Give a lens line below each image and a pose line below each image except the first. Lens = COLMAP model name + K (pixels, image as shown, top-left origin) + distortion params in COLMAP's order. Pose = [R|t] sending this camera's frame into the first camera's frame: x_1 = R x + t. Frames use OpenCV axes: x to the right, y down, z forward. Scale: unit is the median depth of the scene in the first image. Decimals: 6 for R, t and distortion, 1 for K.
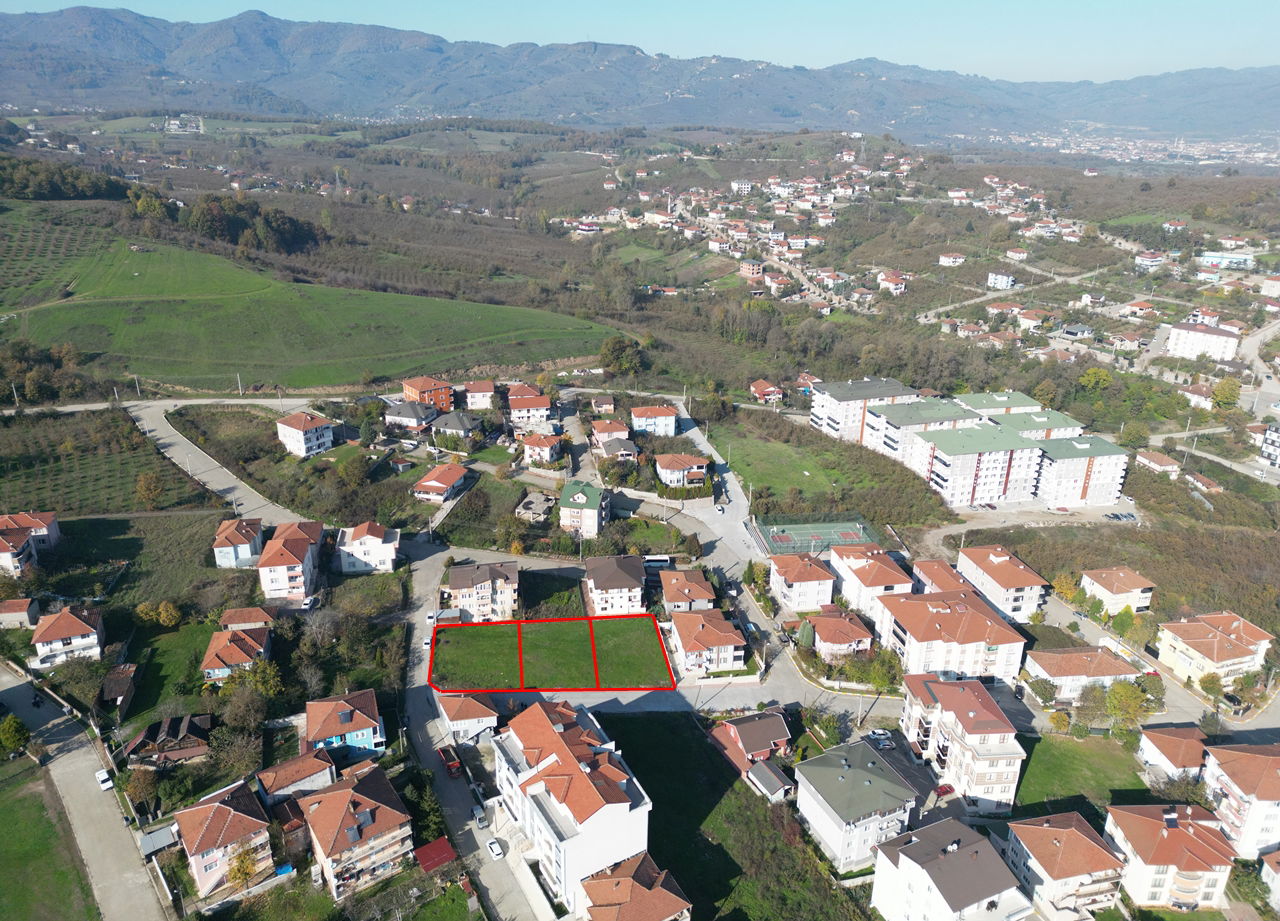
lens RADIAL K [[887.1, 0, 636.9], [0, 887.1, 434.0], [0, 0, 1]] dist [0.121628, -0.145012]
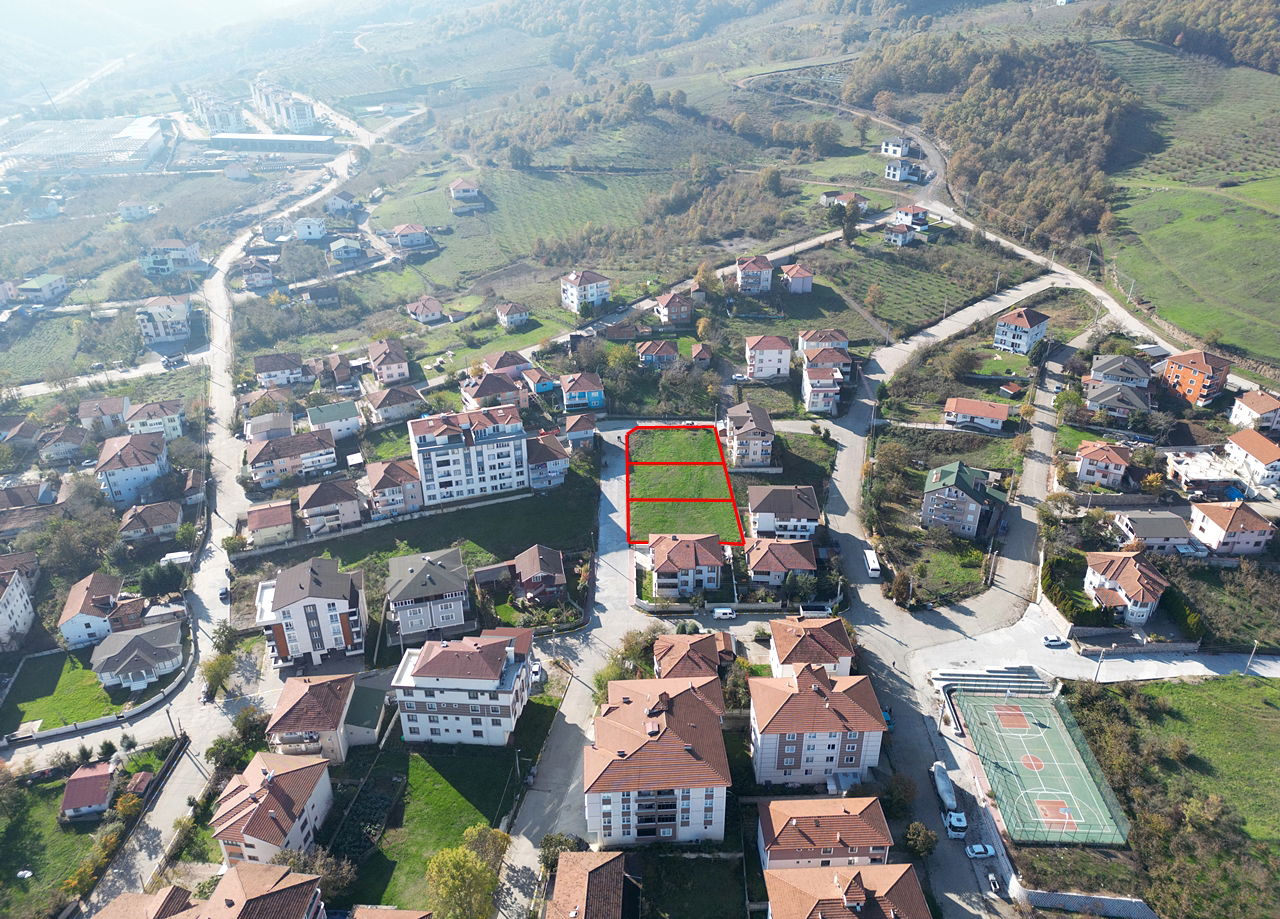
lens RADIAL K [[877.3, 0, 640.0], [0, 877.3, 459.5], [0, 0, 1]] dist [0.065558, -0.046781]
pose [[-0.169606, 0.465247, -0.868780, 0.601134], [-0.350314, 0.795516, 0.494403, -0.217020], [0.921148, 0.388200, 0.028058, 0.619088]]
